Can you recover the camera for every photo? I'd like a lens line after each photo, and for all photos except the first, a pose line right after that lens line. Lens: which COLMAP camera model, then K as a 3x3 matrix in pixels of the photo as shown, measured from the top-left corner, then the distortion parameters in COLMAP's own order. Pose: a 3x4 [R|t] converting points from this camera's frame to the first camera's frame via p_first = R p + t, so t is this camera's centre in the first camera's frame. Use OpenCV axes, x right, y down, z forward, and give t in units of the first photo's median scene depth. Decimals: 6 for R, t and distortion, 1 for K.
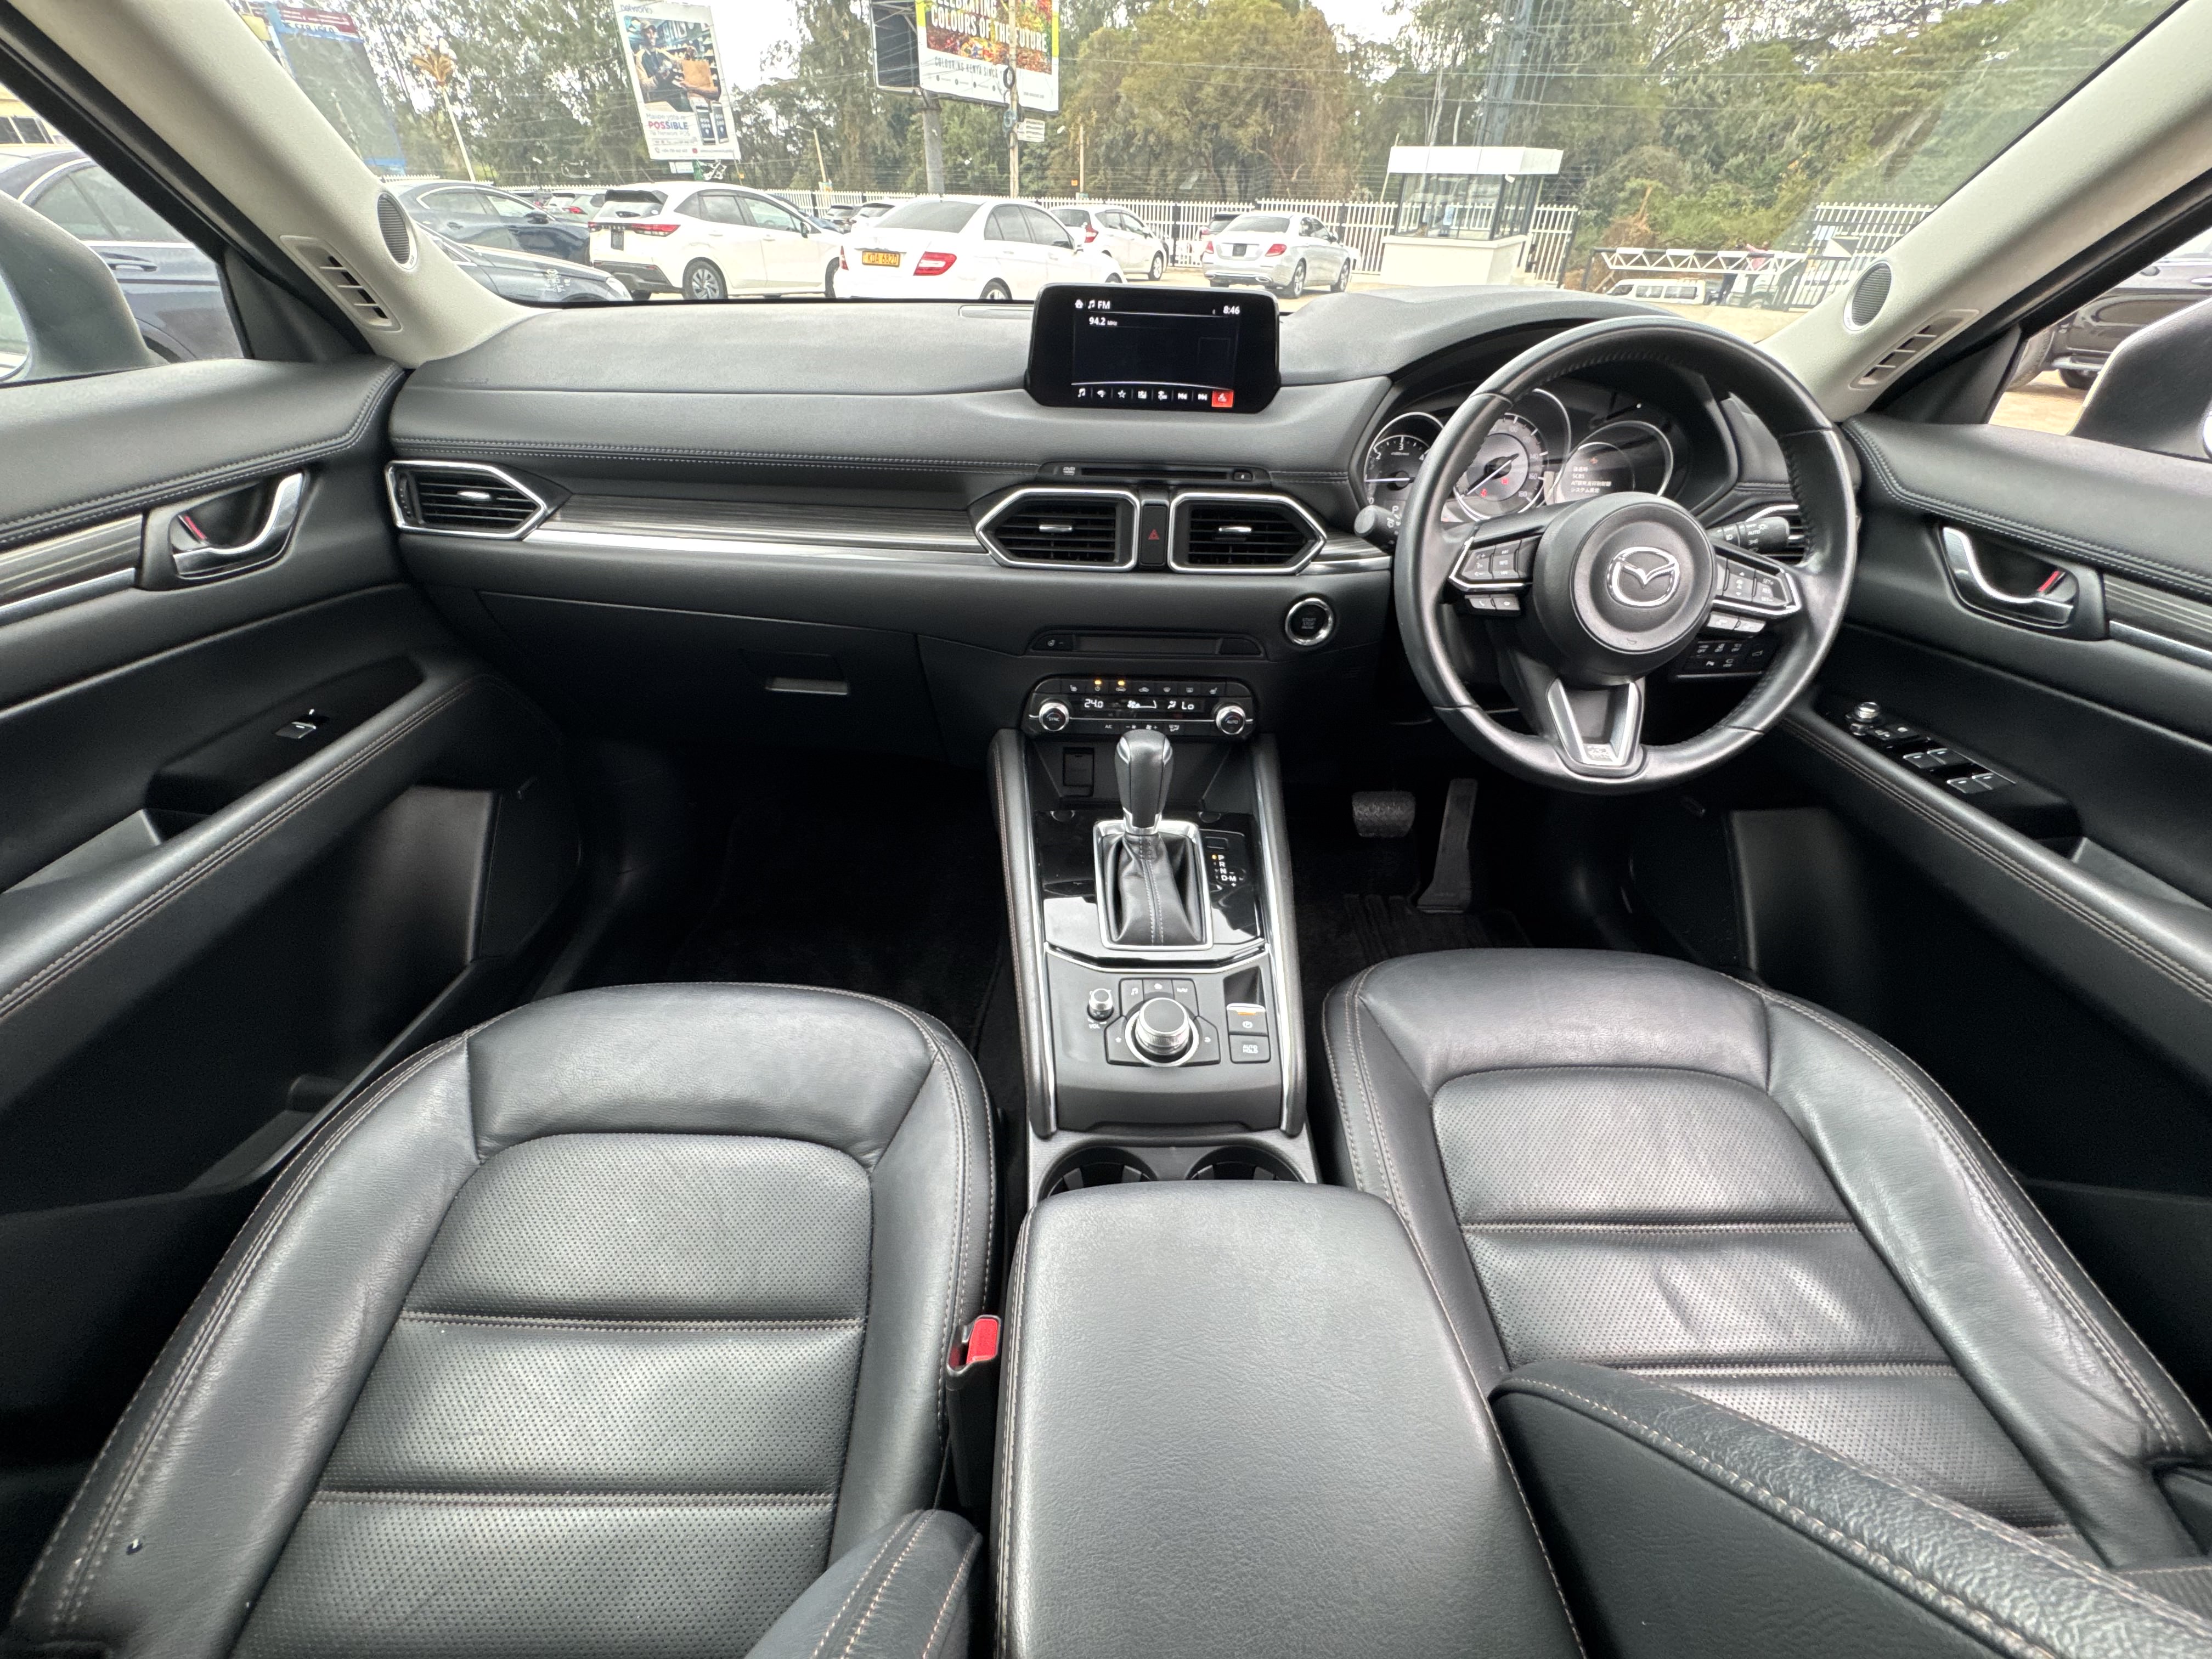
lens RADIAL K [[895.2, 0, 1100.0], [0, 895.2, 823.4], [0, 0, 1]] dist [-0.002299, -0.000018]
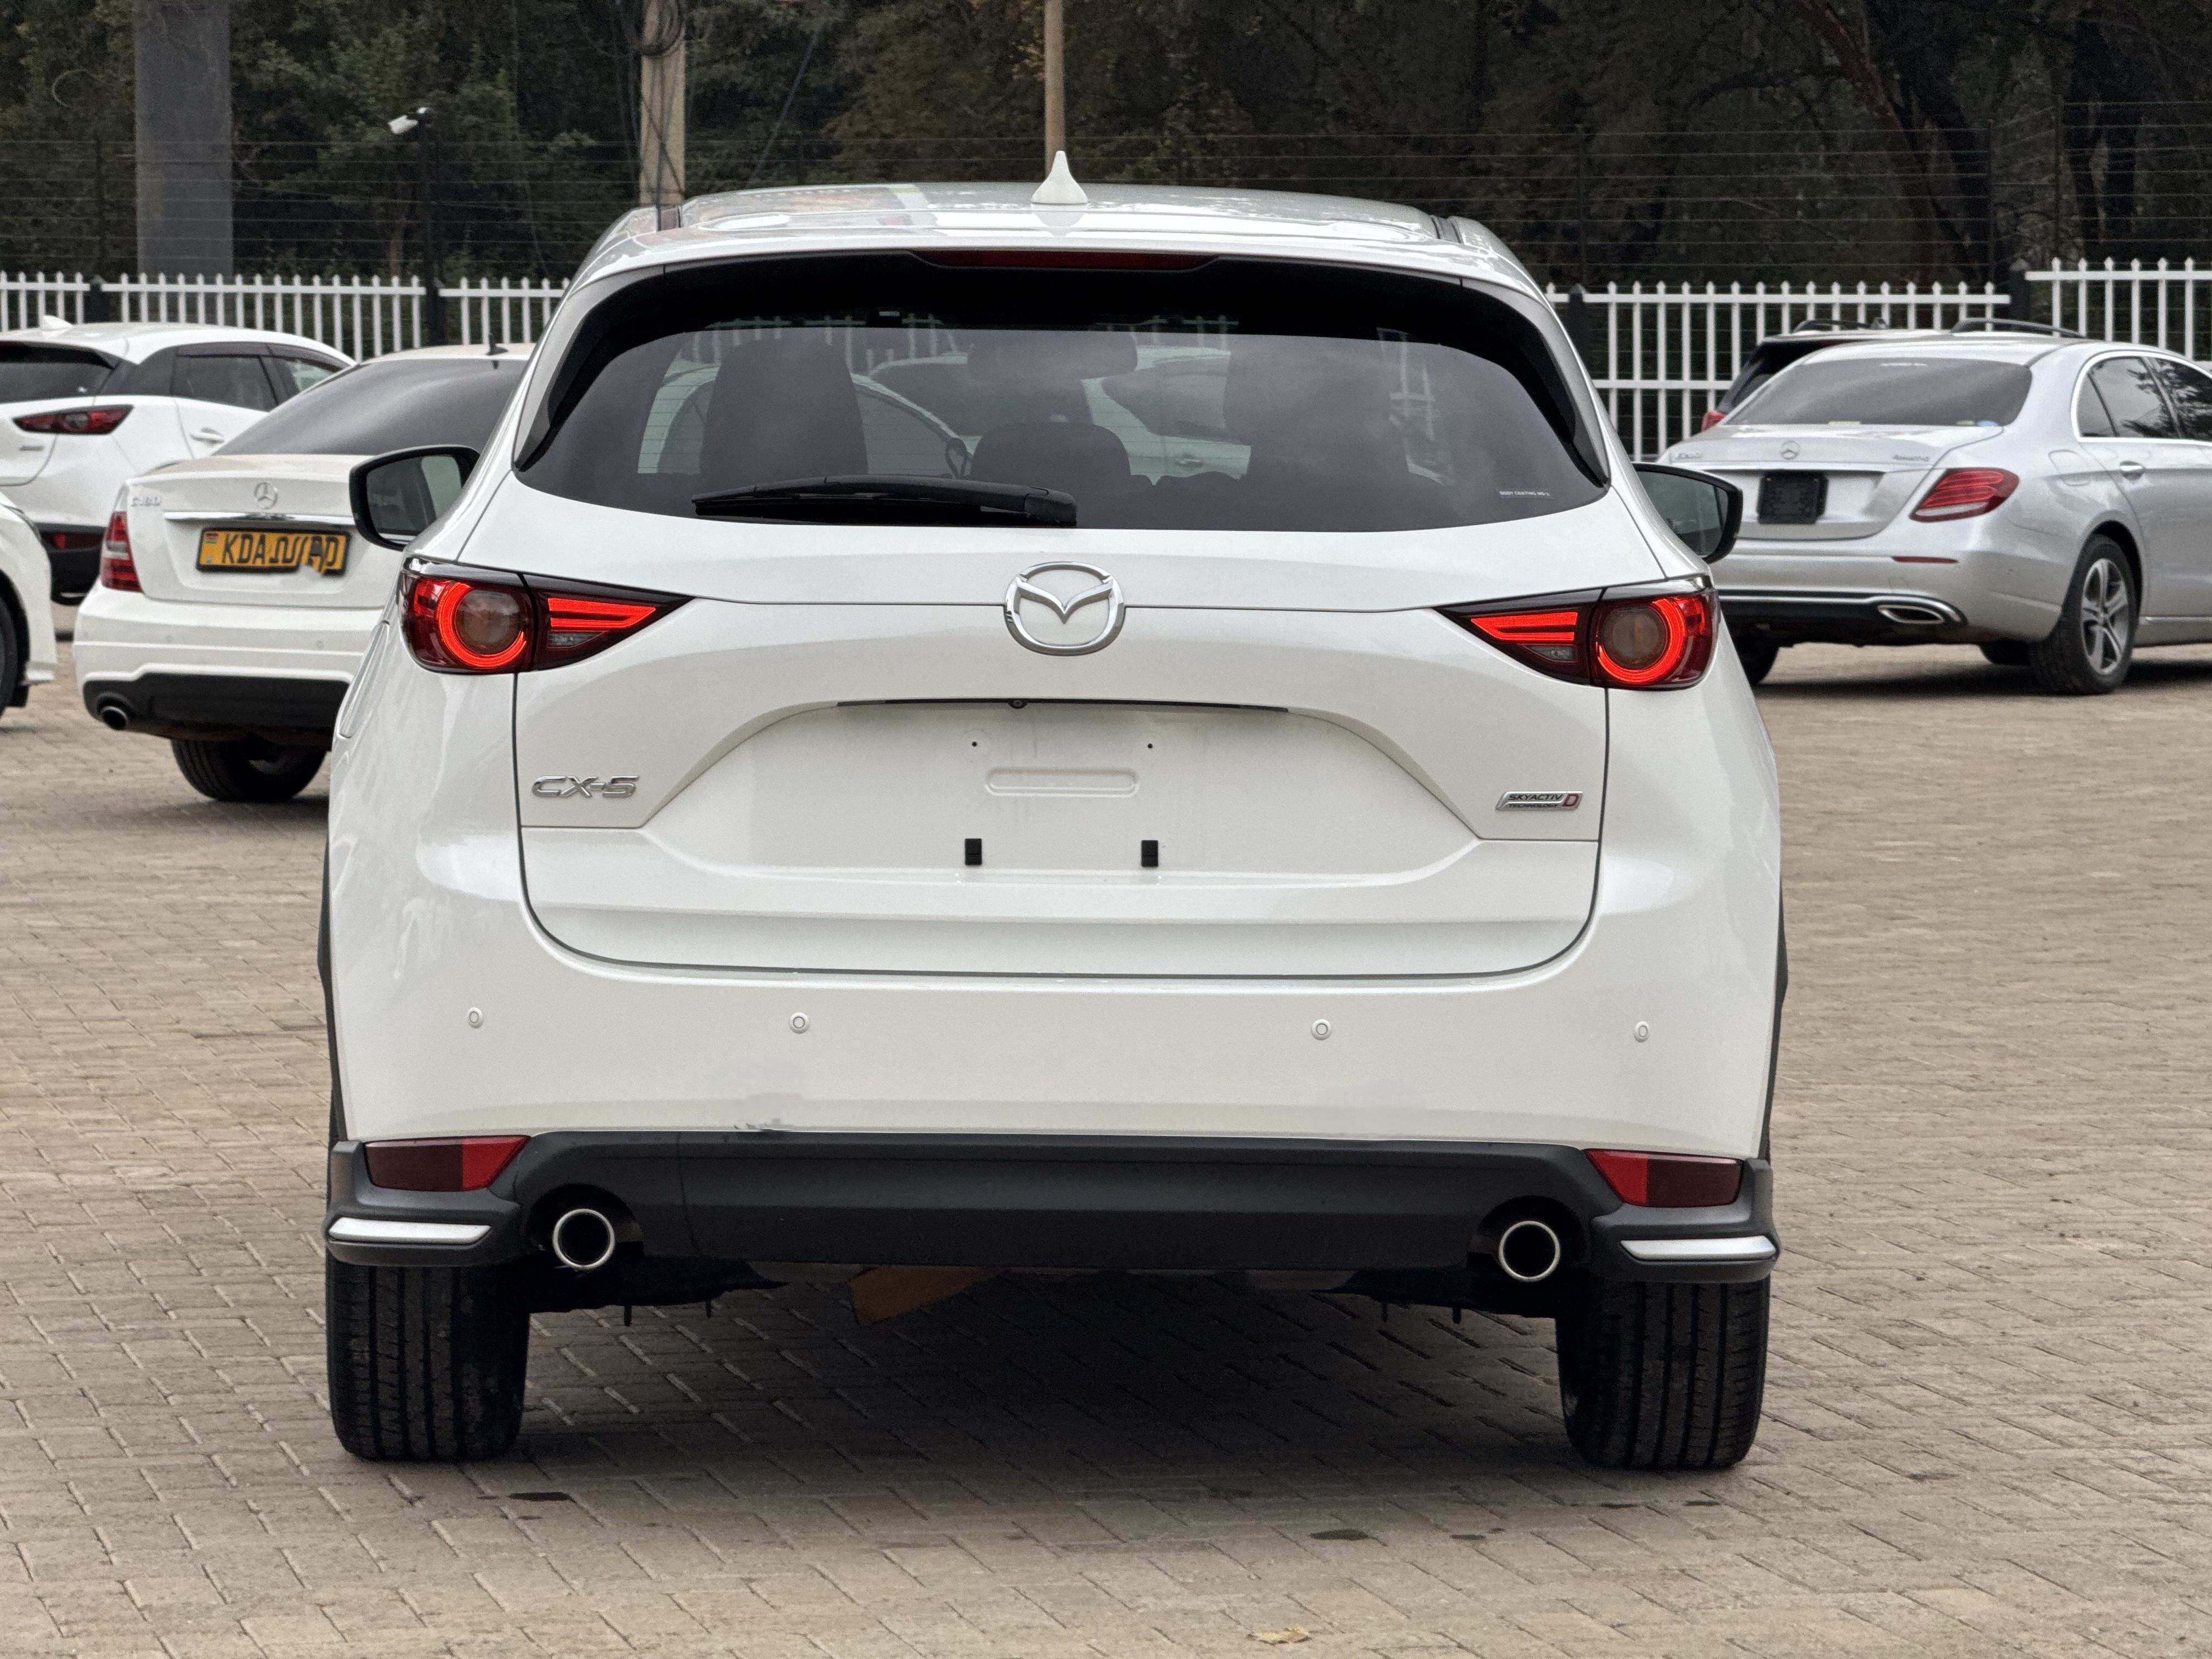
lens RADIAL K [[7617.5, 0, 1105.8], [0, 7617.5, 828.2], [0, 0, 1]] dist [-0.699197, 0.000000]
pose [[0.999687, -0.021485, -0.012813, 0.002692], [0.012029, 0.861948, -0.506855, 0.058083], [0.021934, 0.506542, 0.861936, -0.088692]]
